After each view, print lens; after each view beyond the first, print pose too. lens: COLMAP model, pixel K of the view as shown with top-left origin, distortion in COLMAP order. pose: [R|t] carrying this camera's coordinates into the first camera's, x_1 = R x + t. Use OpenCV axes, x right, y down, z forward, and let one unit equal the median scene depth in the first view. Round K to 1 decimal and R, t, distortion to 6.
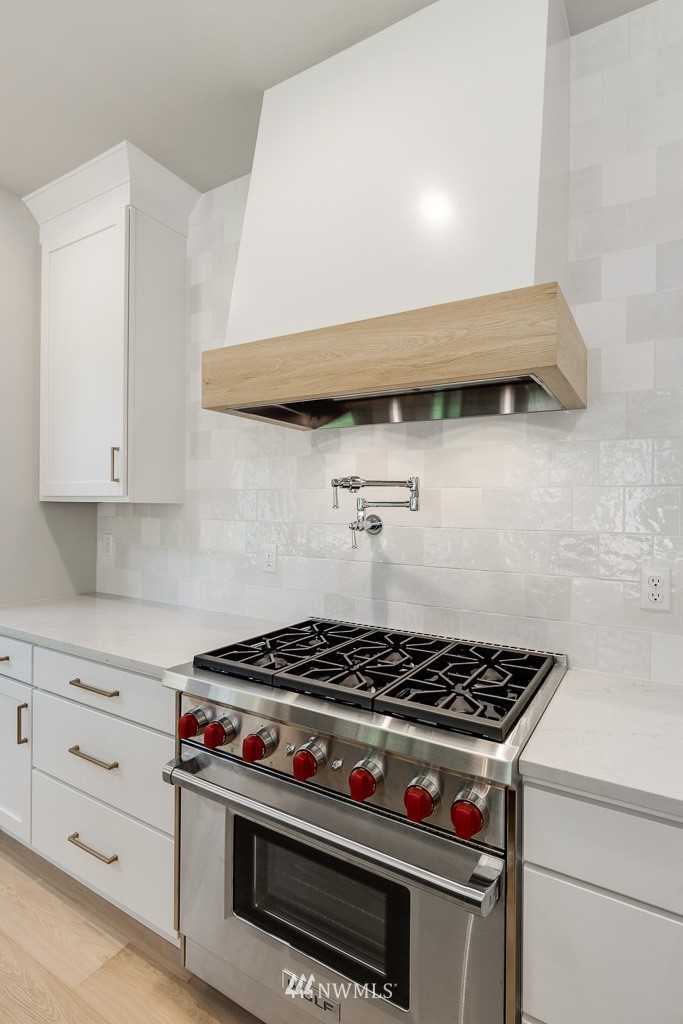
lens RADIAL K [[502.8, 0, 371.0], [0, 502.8, 505.4], [0, 0, 1]] dist [0.000456, -0.000034]
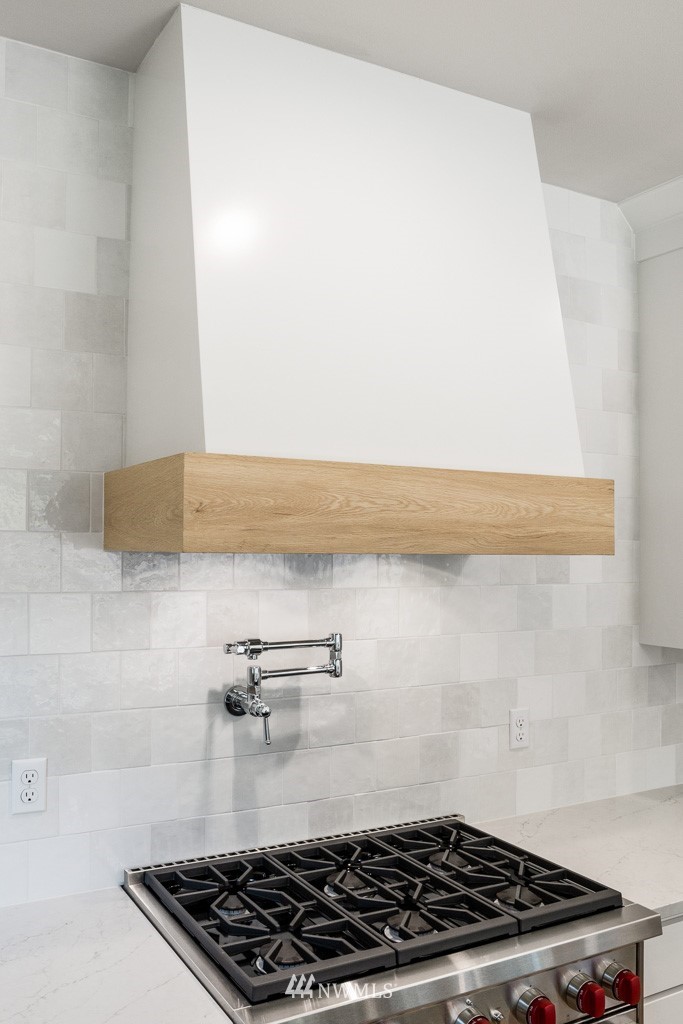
lens RADIAL K [[858.3, 0, 279.8], [0, 858.3, 514.6], [0, 0, 1]] dist [-0.047662, 0.004806]
pose [[0.546824, 0.018482, 0.837043, -1.161328], [-0.004486, 0.999807, -0.019145, -0.235202], [-0.837235, 0.006714, 0.546801, 0.419782]]
